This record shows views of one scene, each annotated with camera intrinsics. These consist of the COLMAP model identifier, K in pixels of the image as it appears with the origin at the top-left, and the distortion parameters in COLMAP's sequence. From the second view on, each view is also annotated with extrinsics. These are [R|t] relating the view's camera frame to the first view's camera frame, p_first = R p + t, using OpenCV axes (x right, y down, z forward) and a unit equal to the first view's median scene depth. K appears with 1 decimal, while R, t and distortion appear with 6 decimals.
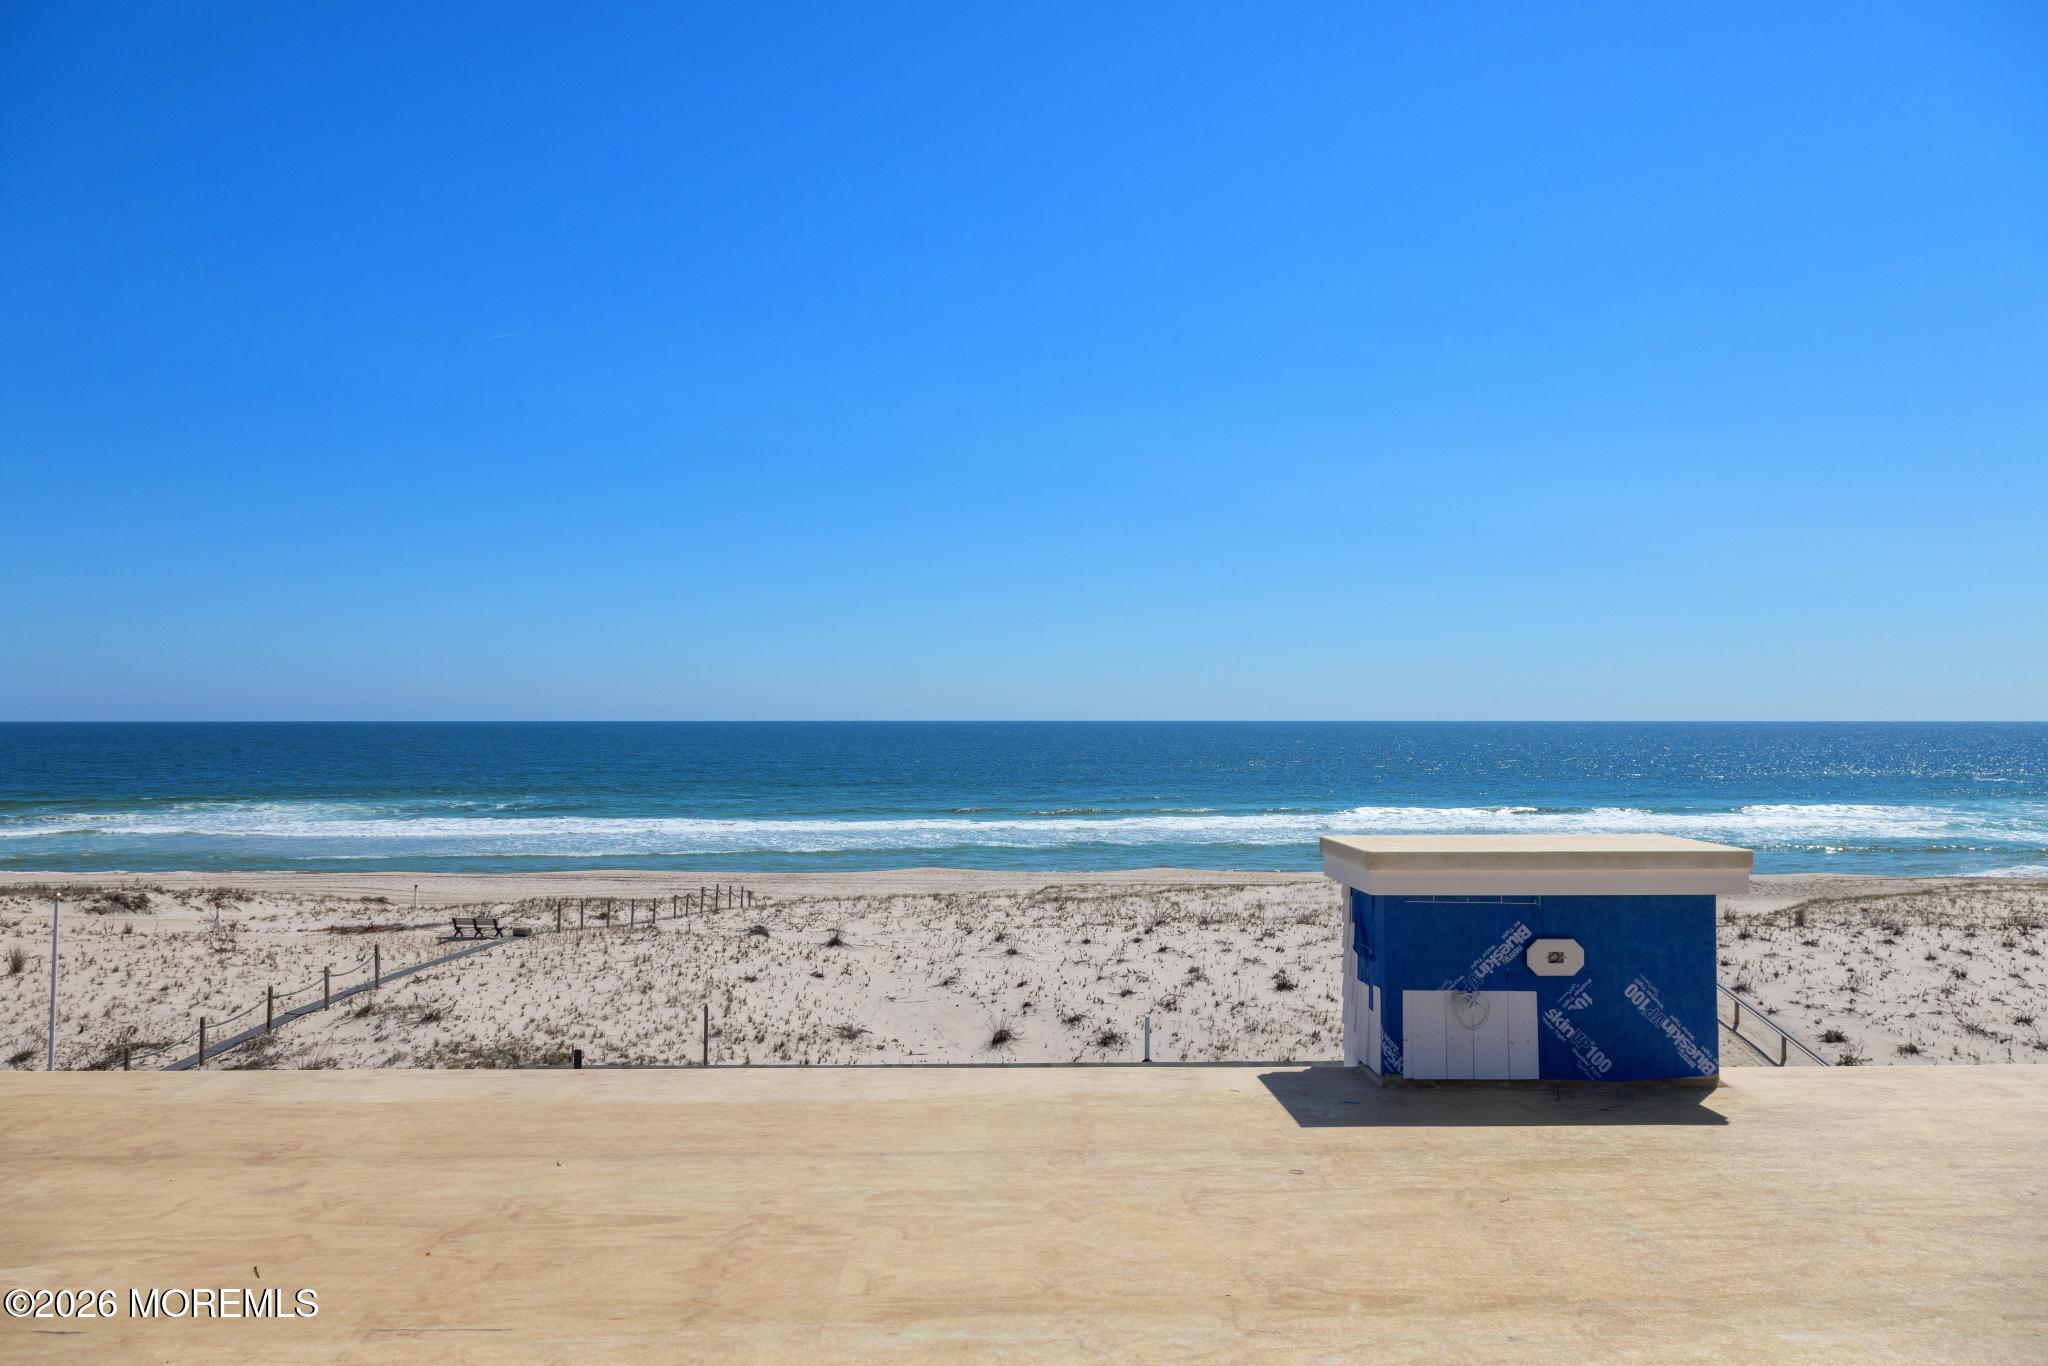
lens RADIAL K [[1367.4, 0, 1032.4], [0, 1367.4, 754.8], [0, 0, 1]] dist [0.002138, 0.005474]
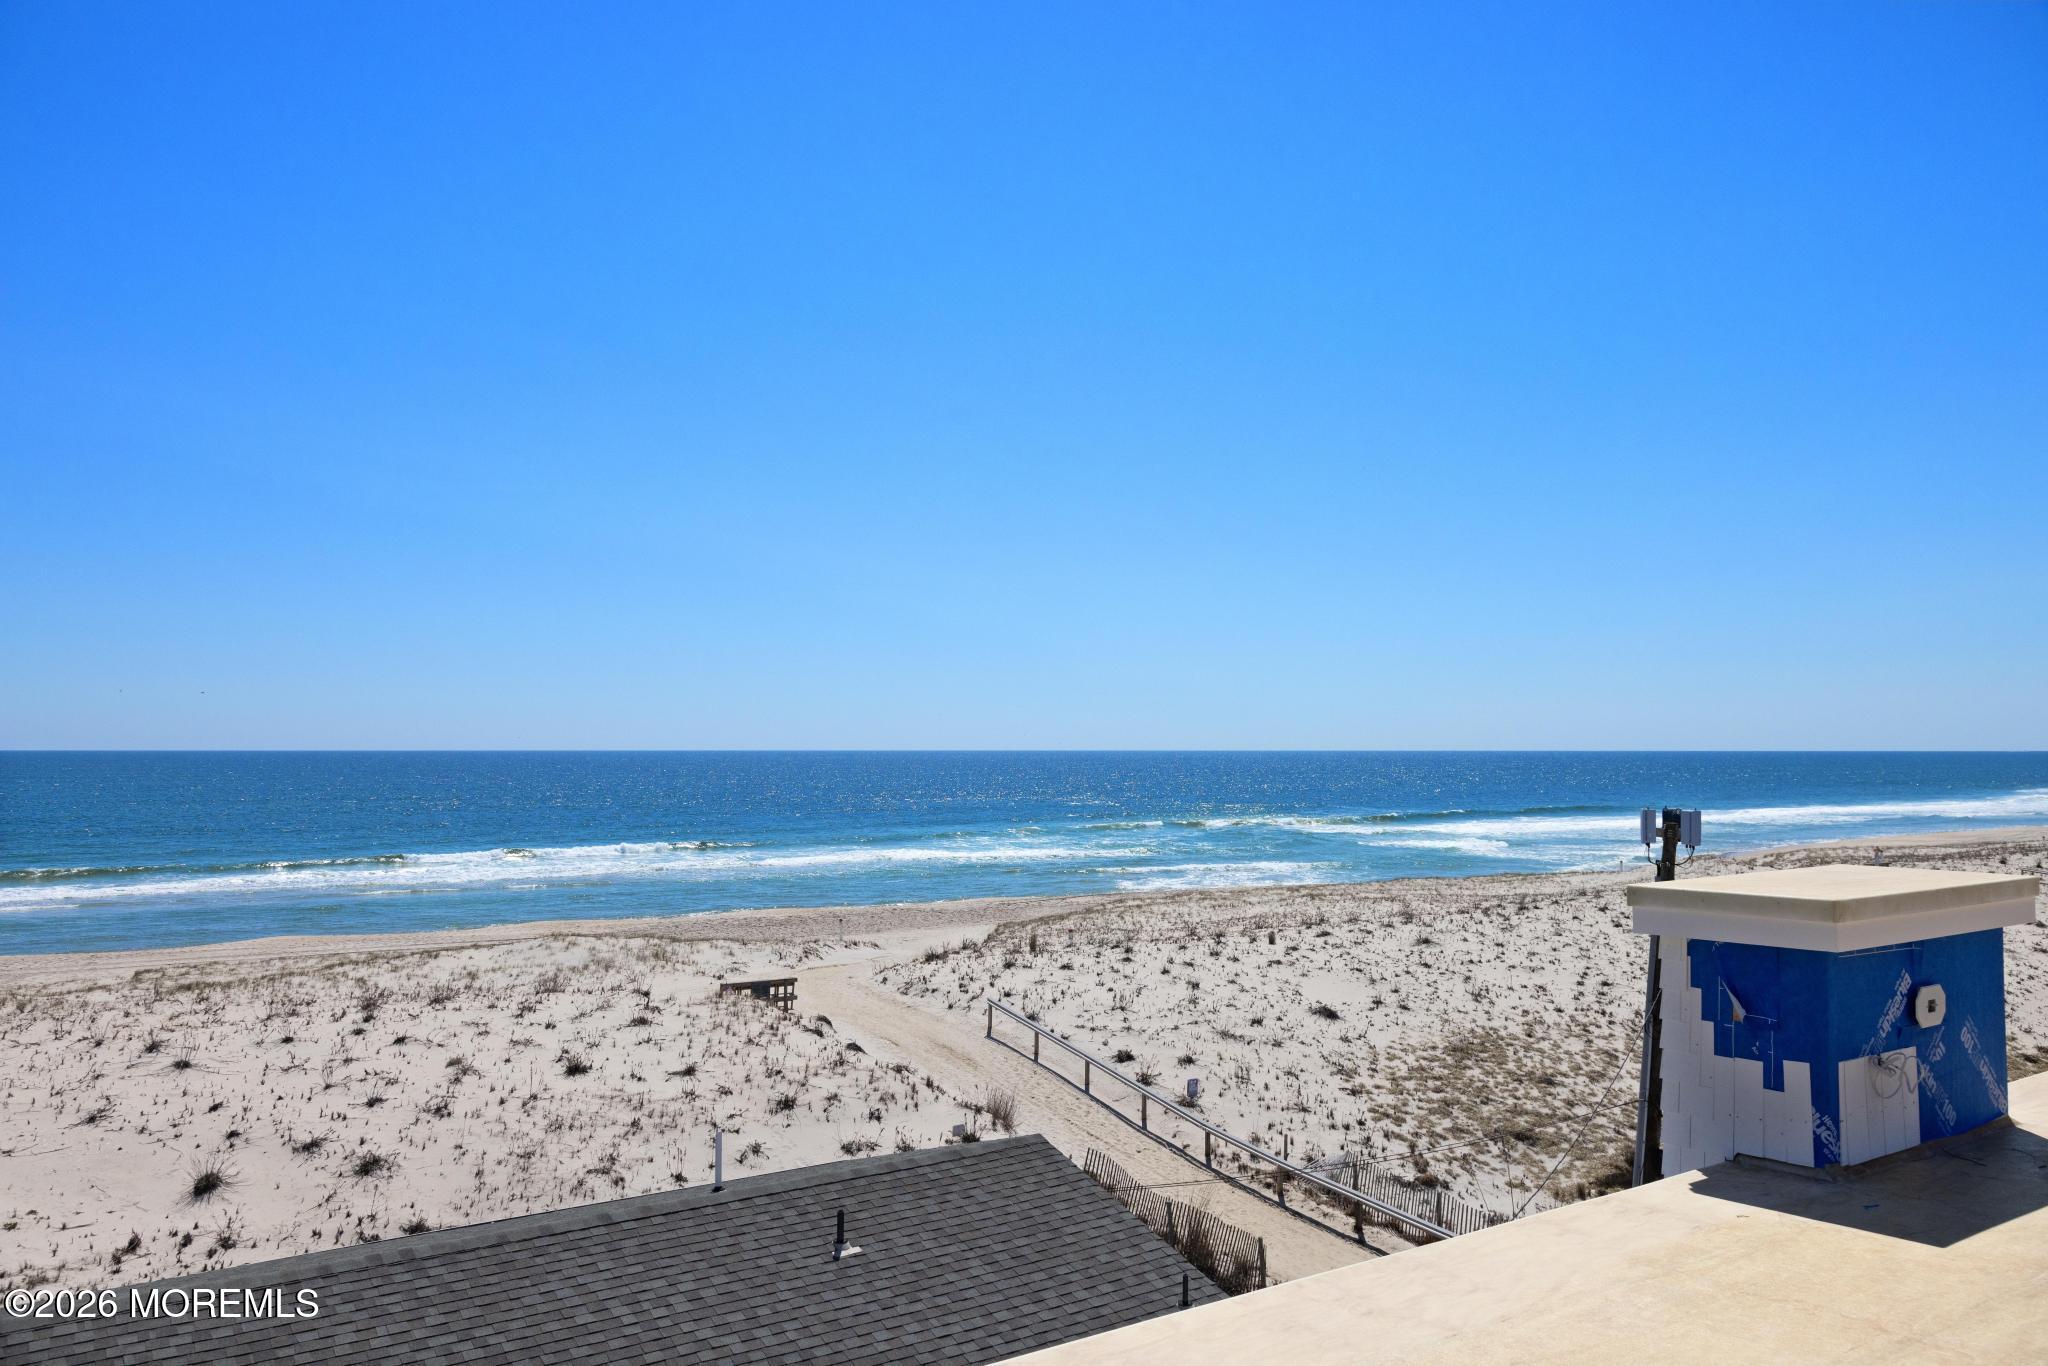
lens RADIAL K [[1517.1, 0, 1029.4], [0, 1517.1, 721.1], [0, 0, 1]] dist [-0.013706, -0.003696]
pose [[0.832654, 0.009467, 0.553713, -0.100136], [0.015309, 0.999078, -0.040102, -0.001509], [-0.553582, 0.041868, 0.831741, 0.072920]]
